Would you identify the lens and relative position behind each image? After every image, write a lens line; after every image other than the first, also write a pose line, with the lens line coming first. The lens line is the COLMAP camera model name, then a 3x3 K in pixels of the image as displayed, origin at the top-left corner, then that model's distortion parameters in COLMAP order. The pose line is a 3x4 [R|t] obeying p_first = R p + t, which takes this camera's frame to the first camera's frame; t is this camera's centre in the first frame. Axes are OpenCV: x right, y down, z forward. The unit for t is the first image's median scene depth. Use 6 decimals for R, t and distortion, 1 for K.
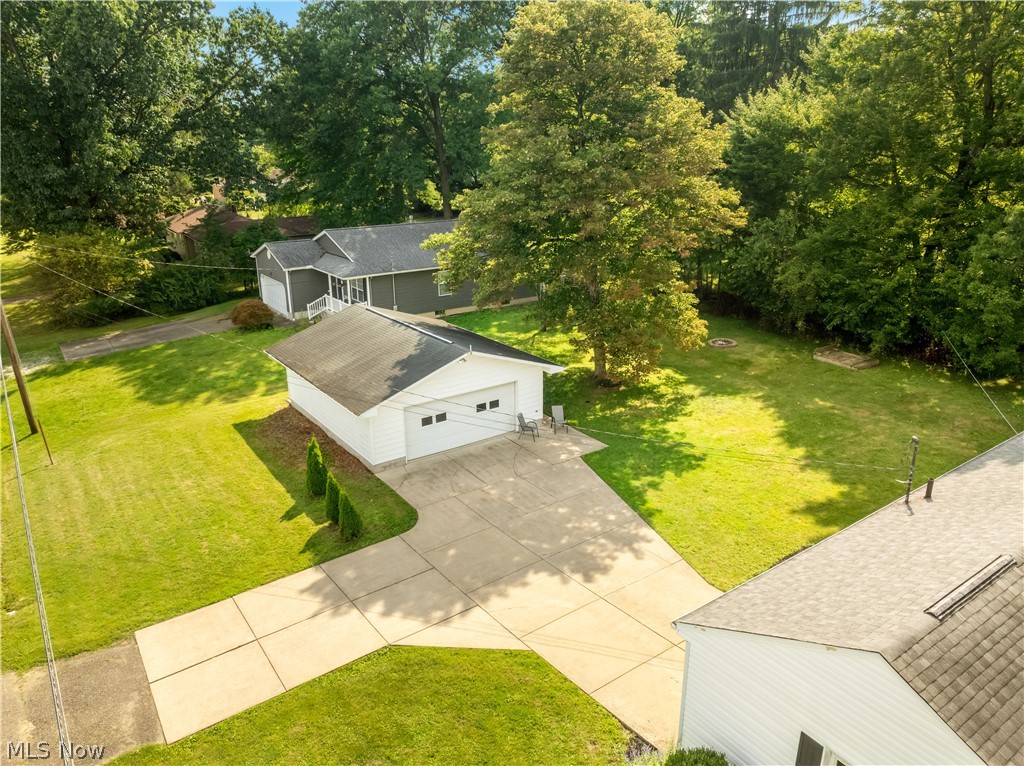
lens RADIAL K [[723.8, 0, 516.7], [0, 723.8, 382.0], [0, 0, 1]] dist [-0.049263, -0.000607]
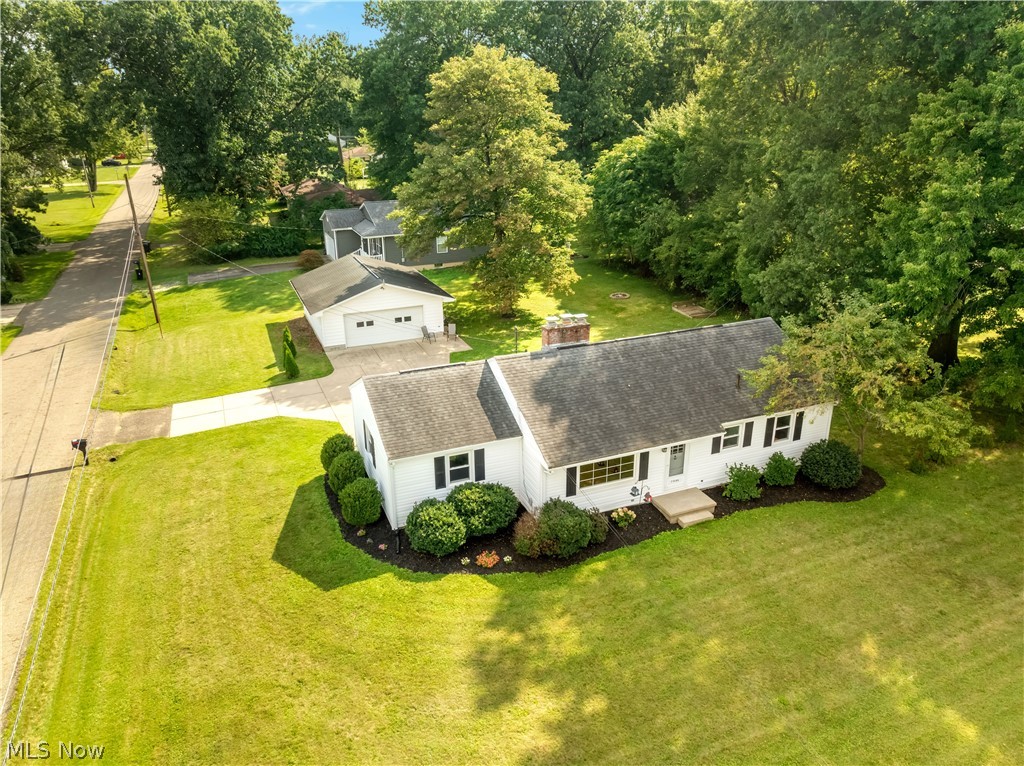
lens RADIAL K [[723.8, 0, 515.3], [0, 723.8, 381.5], [0, 0, 1]] dist [-0.049263, -0.000607]
pose [[0.975428, 0.080274, -0.205172, 0.522971], [-0.071178, 0.996141, 0.051349, 0.068134], [0.208502, -0.035484, 0.977378, -0.503848]]
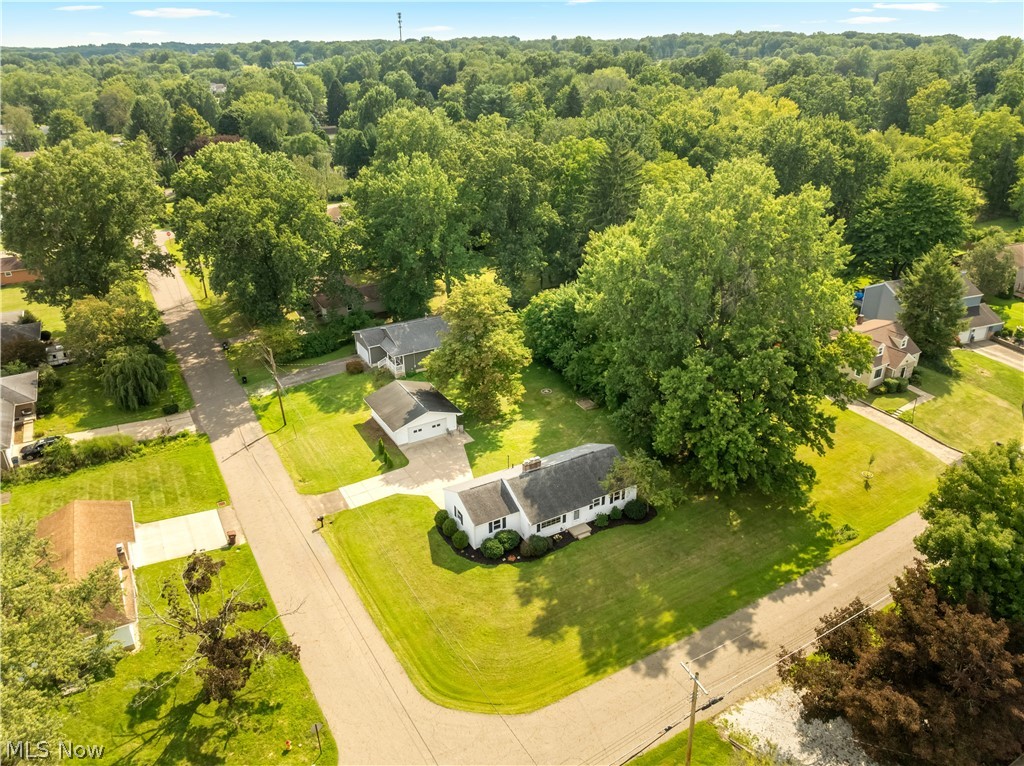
lens RADIAL K [[723.8, 0, 511.9], [0, 723.8, 385.3], [0, 0, 1]] dist [-0.049263, -0.000607]
pose [[0.994900, 0.040890, -0.092211, 0.532955], [-0.028822, 0.991278, 0.128599, -0.518930], [0.096665, -0.125285, 0.987400, -1.899420]]
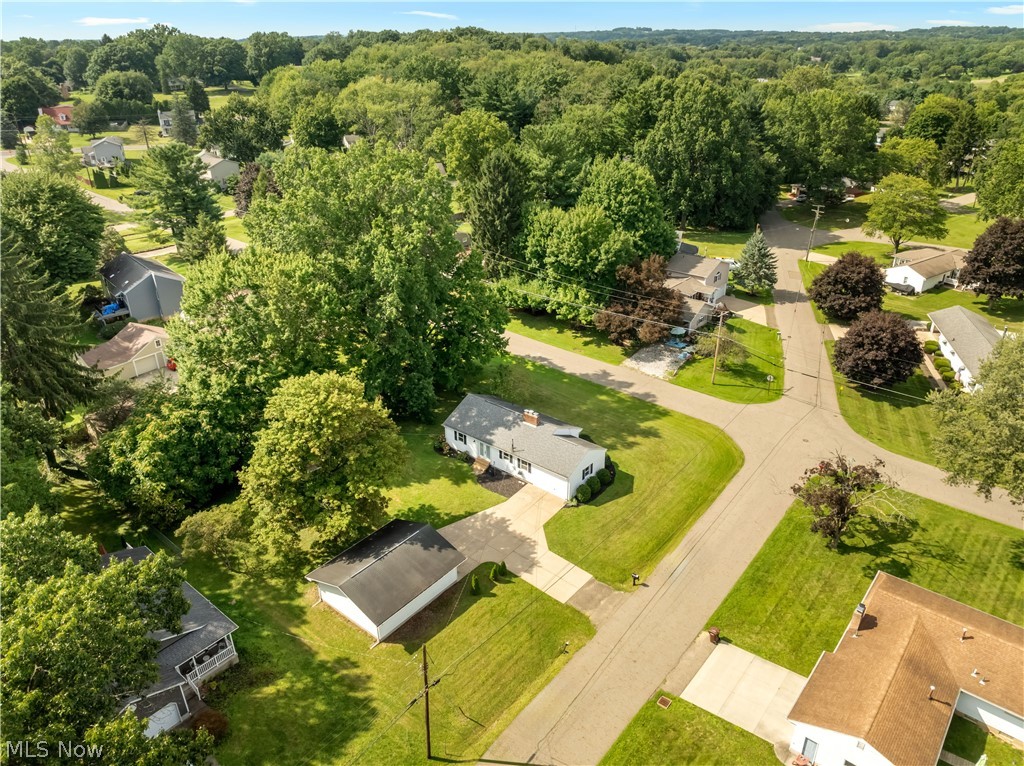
lens RADIAL K [[723.8, 0, 517.4], [0, 723.8, 381.0], [0, 0, 1]] dist [-0.049263, -0.000607]
pose [[-0.267802, -0.414216, 0.869889, -1.845962], [0.319353, 0.813665, 0.485760, -1.360021], [-0.909008, 0.407889, -0.085620, 0.656235]]
